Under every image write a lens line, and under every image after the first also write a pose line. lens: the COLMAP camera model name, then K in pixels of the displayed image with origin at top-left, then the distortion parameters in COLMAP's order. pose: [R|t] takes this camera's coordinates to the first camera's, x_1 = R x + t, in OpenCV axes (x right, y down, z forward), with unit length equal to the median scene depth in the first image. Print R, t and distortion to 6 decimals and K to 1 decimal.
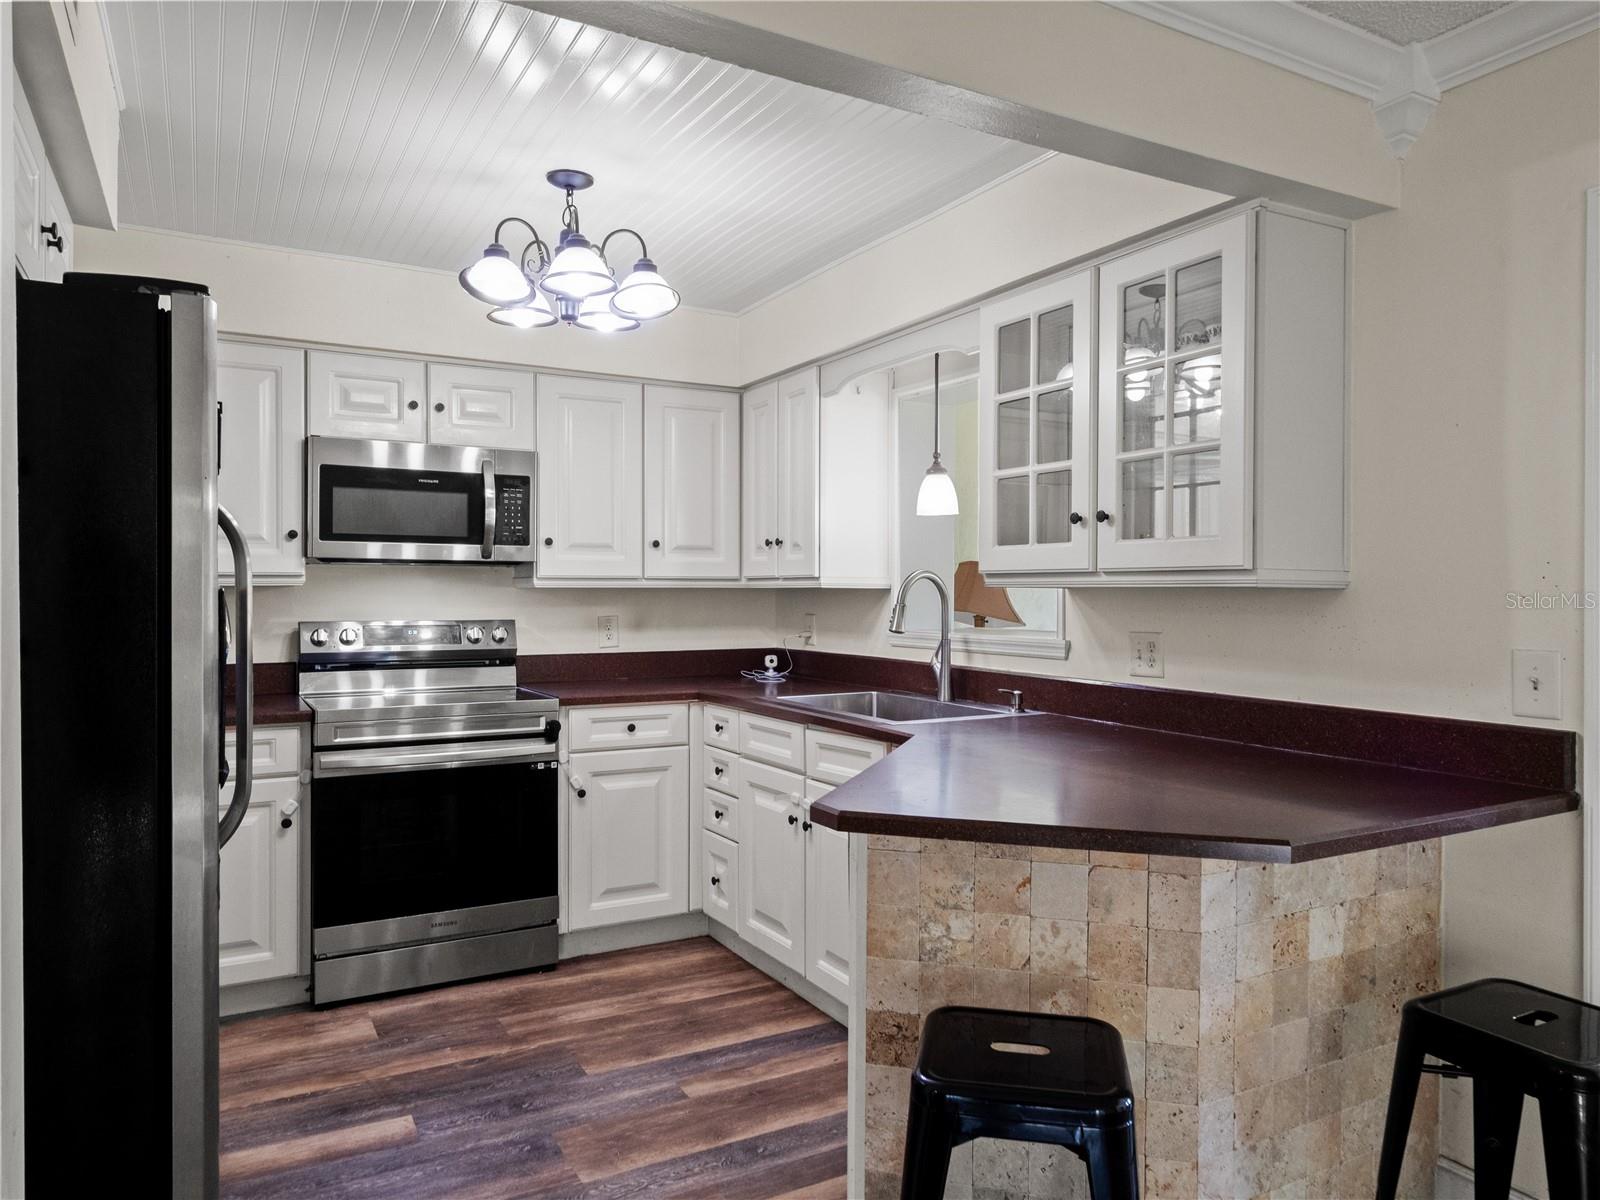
lens RADIAL K [[1083.5, 0, 813.8], [0, 1083.5, 596.9], [0, 0, 1]] dist [0.002926, -0.002268]
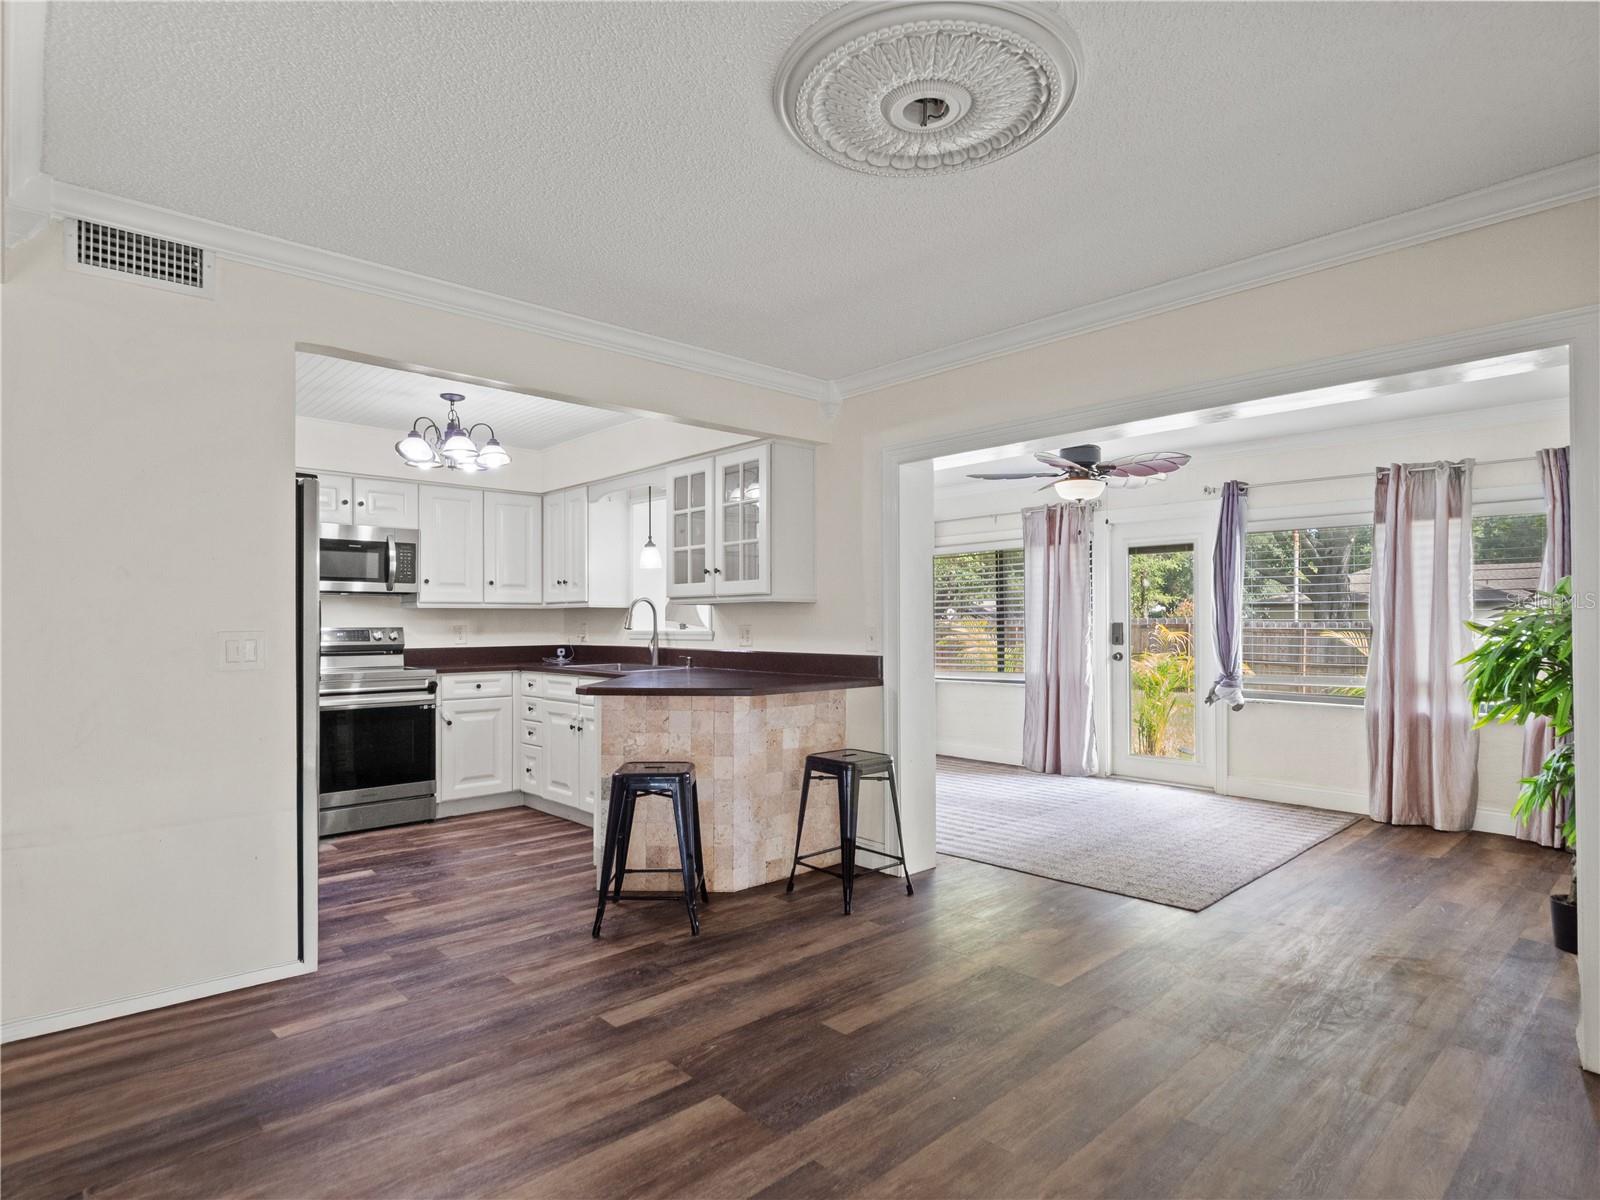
lens RADIAL K [[866.2, 0, 818.1], [0, 866.2, 610.2], [0, 0, 1]] dist [0.001955, -0.000845]
pose [[0.969785, -0.003412, 0.243938, 0.029451], [0.008479, 0.999770, -0.019722, 0.033873], [-0.243815, 0.021195, 0.969590, -0.600781]]
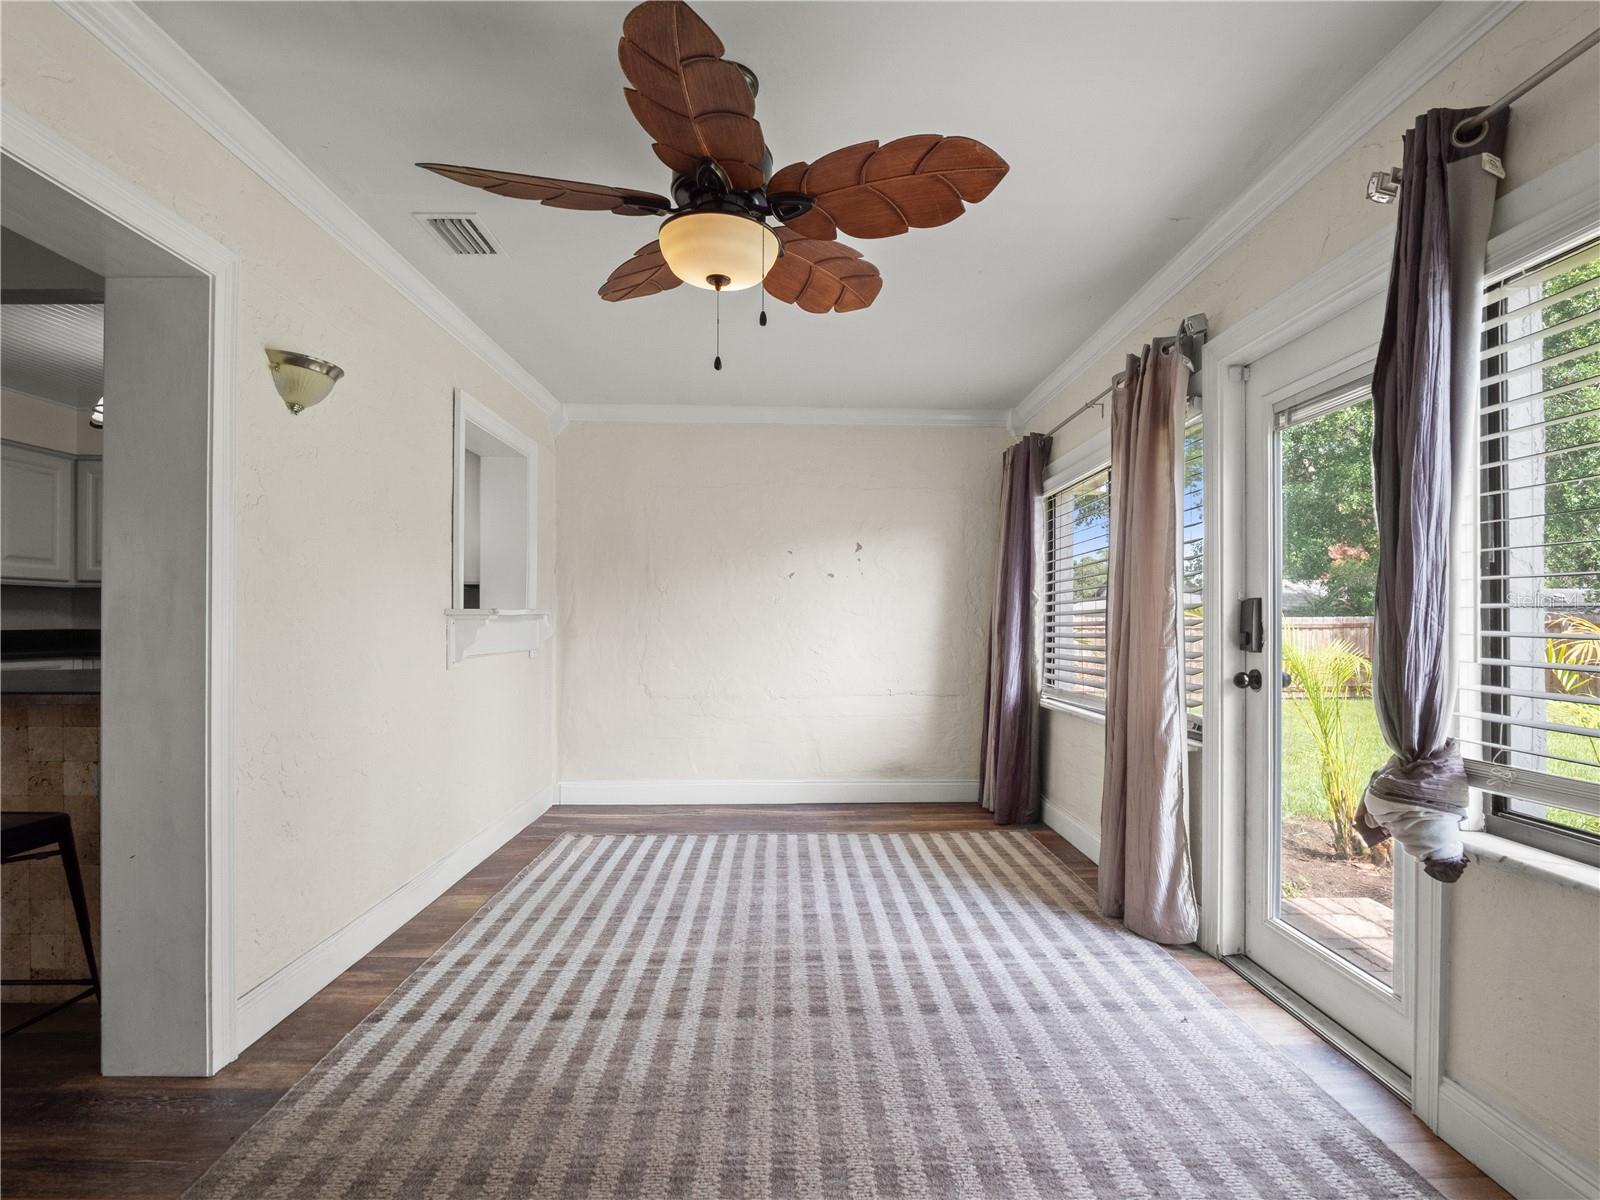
lens RADIAL K [[789.4, 0, 799.5], [0, 789.4, 619.7], [0, 0, 1]] dist [0.001592, -0.008061]
pose [[0.883029, 0.000232, -0.469318, 1.181991], [-0.003279, 0.999979, -0.005675, 0.055308], [0.469306, 0.006550, 0.883011, 0.311948]]
